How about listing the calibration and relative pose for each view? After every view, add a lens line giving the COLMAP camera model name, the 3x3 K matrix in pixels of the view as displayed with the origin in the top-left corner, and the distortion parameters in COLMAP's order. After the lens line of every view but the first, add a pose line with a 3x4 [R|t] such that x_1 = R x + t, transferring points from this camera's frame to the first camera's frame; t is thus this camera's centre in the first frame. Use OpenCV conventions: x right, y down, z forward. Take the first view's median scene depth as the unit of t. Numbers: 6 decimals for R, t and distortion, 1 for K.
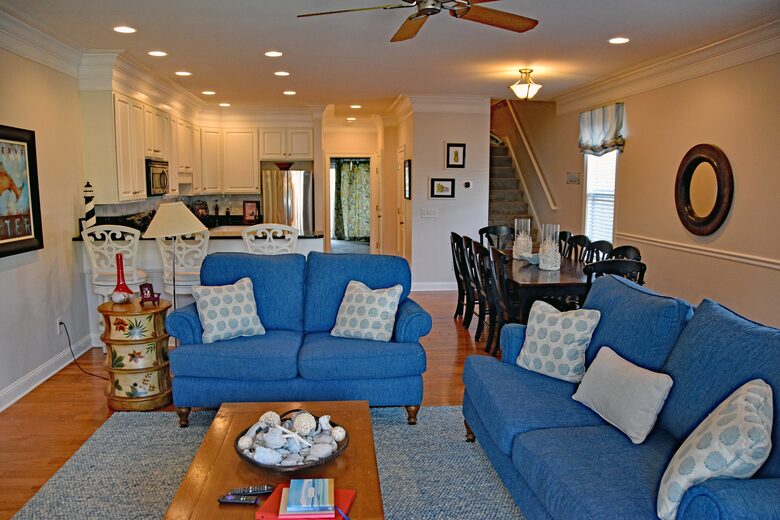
lens RADIAL K [[602.0, 0, 390.0], [0, 602.0, 260.0], [0, 0, 1]] dist [-0.156770, 0.109170]
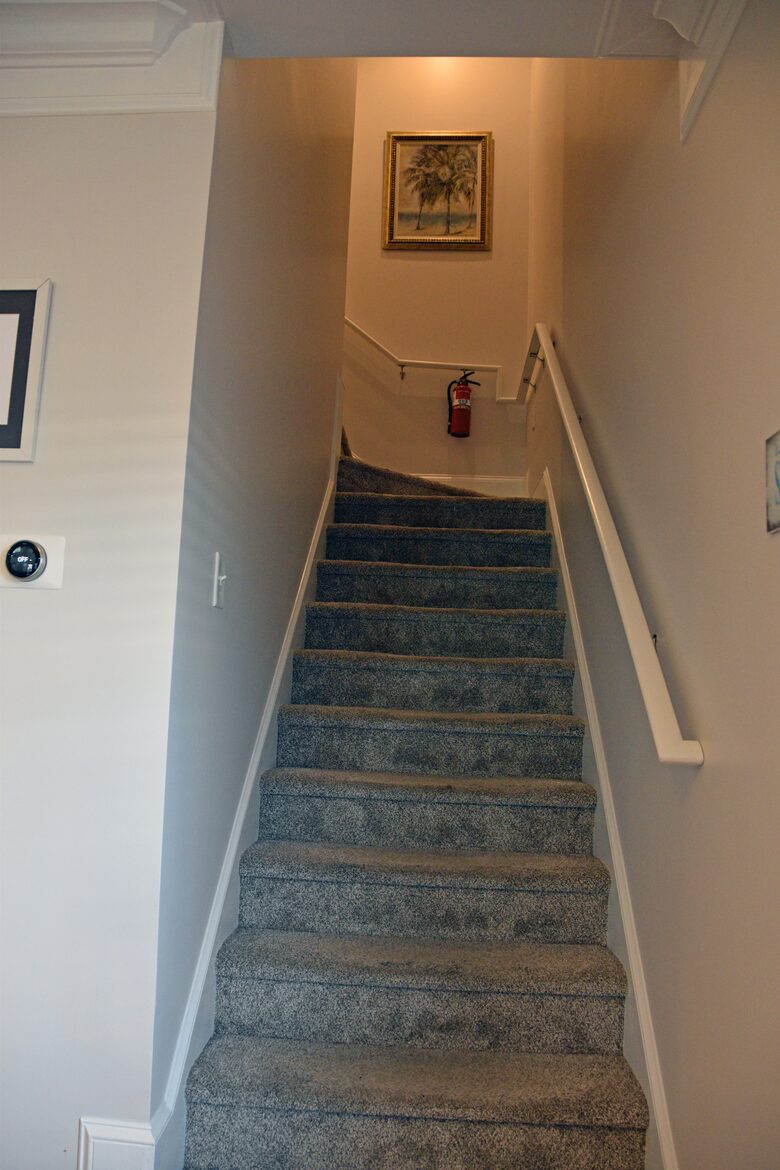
lens RADIAL K [[903.0, 0, 390.0], [0, 903.0, 585.0], [0, 0, 1]] dist [-0.156770, 0.109170]
pose [[0.988301, 0.024316, -0.150563, 0.239607], [-0.060243, 0.969170, -0.238913, -0.071541], [0.140112, 0.245188, 0.959297, 0.780818]]
